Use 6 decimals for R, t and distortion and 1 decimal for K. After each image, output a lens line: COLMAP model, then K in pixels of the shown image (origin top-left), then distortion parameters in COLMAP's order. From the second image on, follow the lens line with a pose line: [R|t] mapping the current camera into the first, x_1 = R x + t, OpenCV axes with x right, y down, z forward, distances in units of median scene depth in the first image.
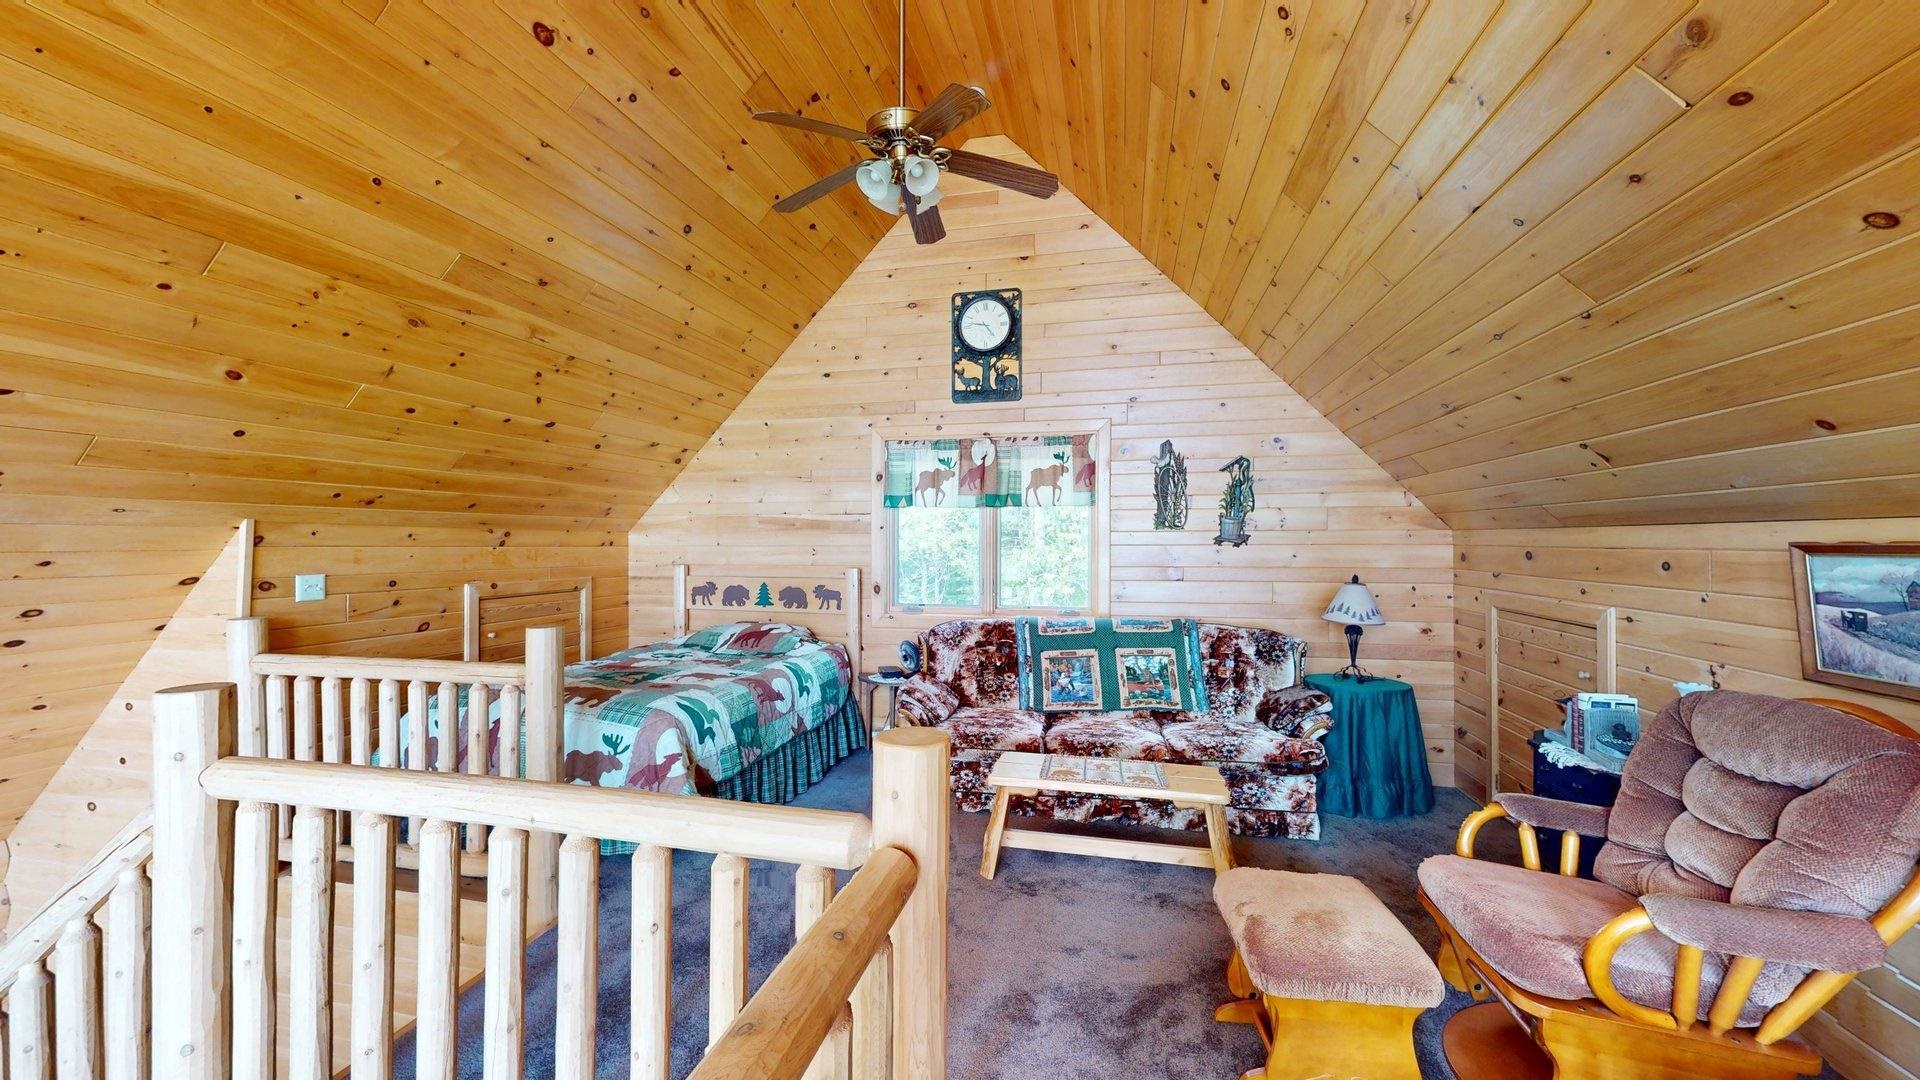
lens RADIAL K [[701.7, 0, 960.0], [0, 701.7, 540.0], [0, 0, 1]] dist [0.000765, 0.000052]
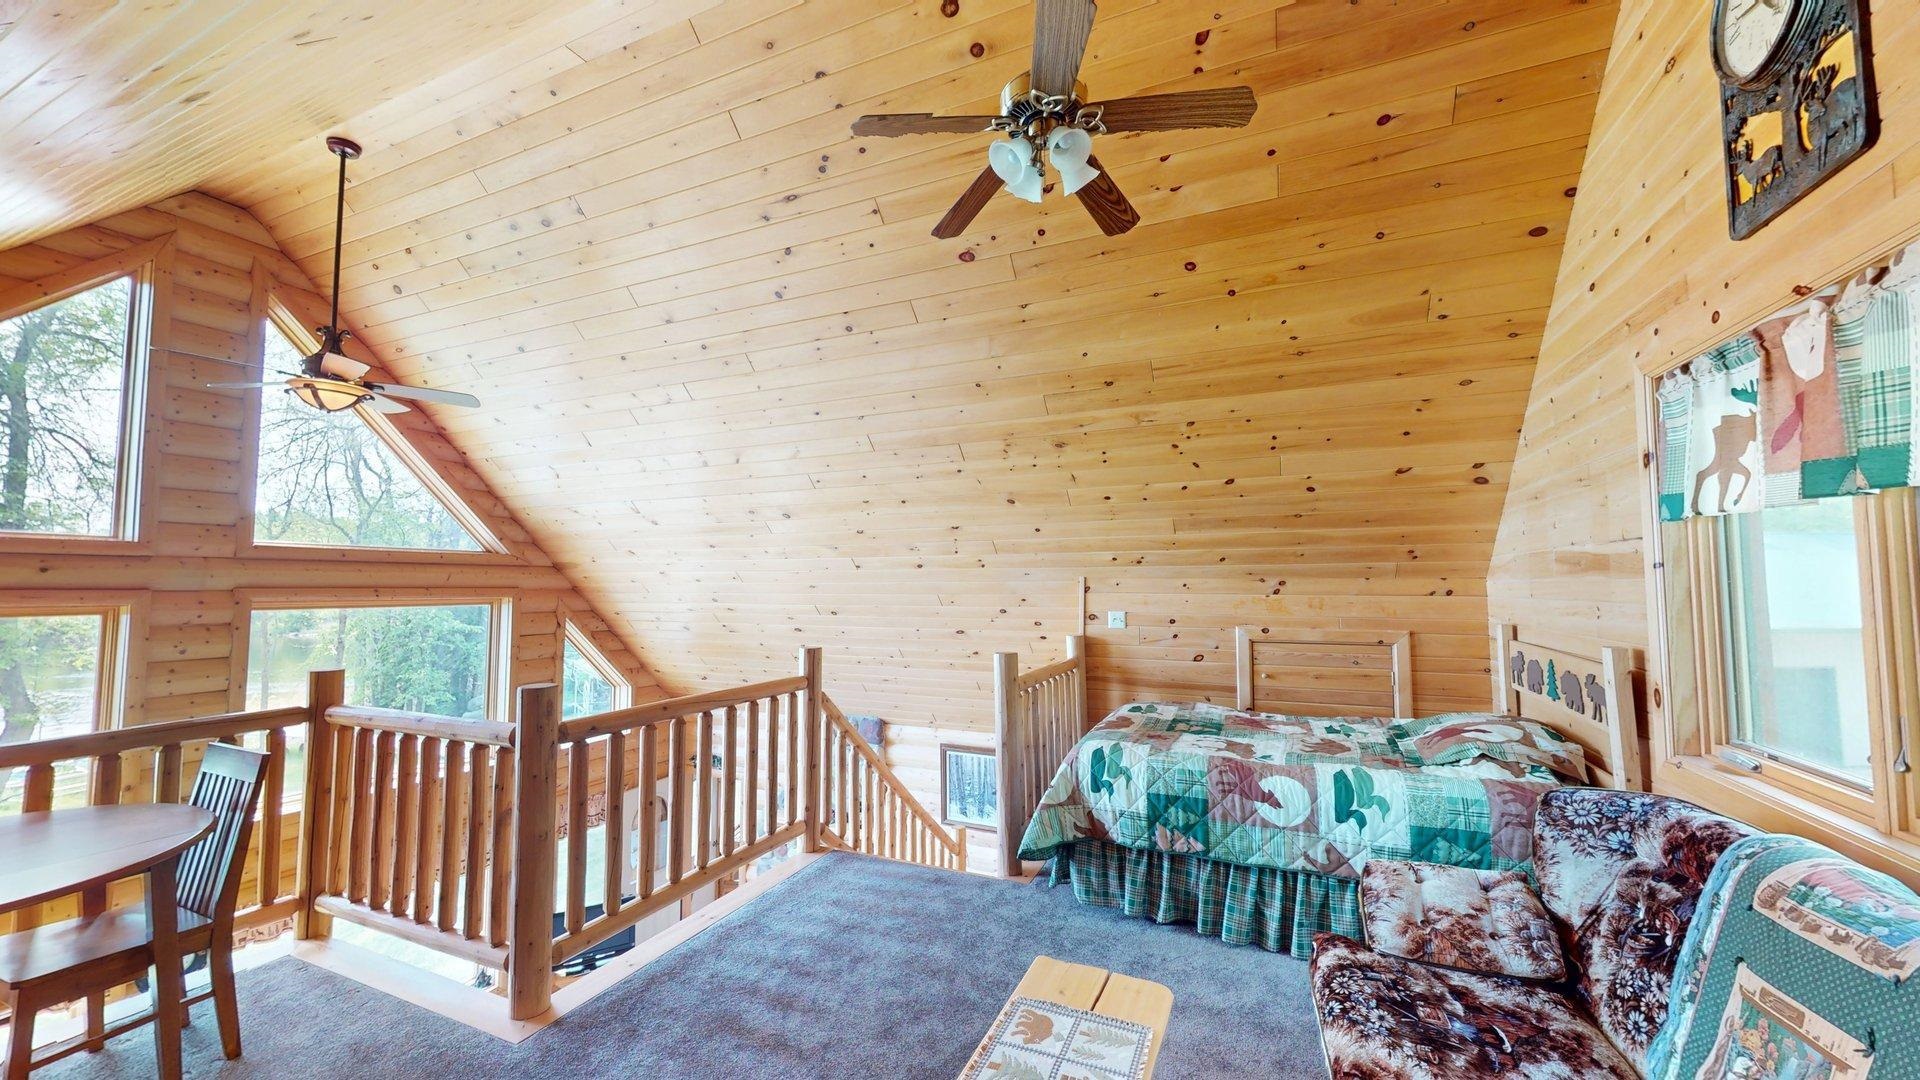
lens RADIAL K [[705.3, 0, 959.9], [0, 705.3, 541.7], [0, 0, 1]] dist [0.000237, -0.000021]
pose [[-0.188520, -0.059170, -0.980285, 0.564216], [0.003213, 0.998141, -0.060866, -0.008469], [0.982064, -0.014624, -0.187979, 0.820586]]
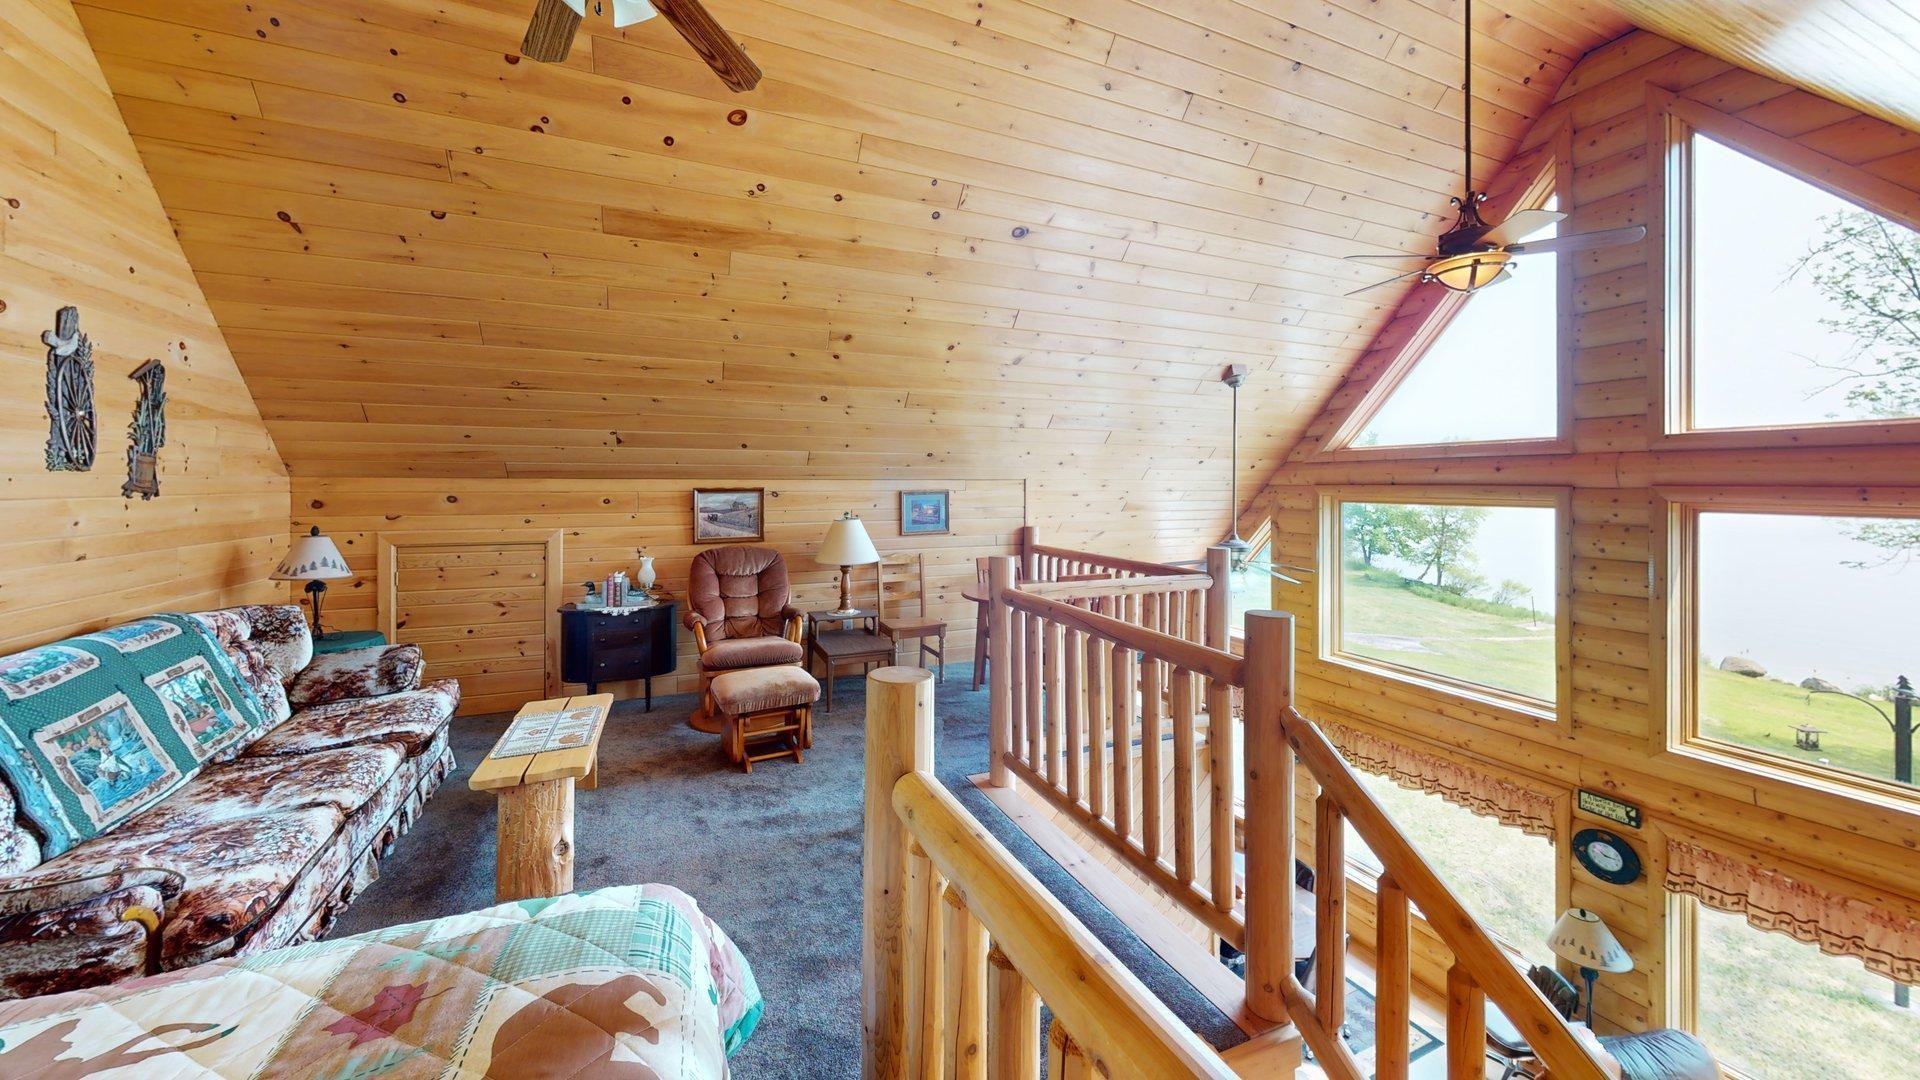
lens RADIAL K [[756.5, 0, 959.3], [0, 756.5, 479.0], [0, 0, 1]] dist [0.001702, 0.000074]
pose [[-0.587892, 0.002603, 0.808935, -0.747168], [-0.002055, 0.999987, -0.004711, -0.008980], [-0.808937, -0.004432, -0.587879, 0.911510]]
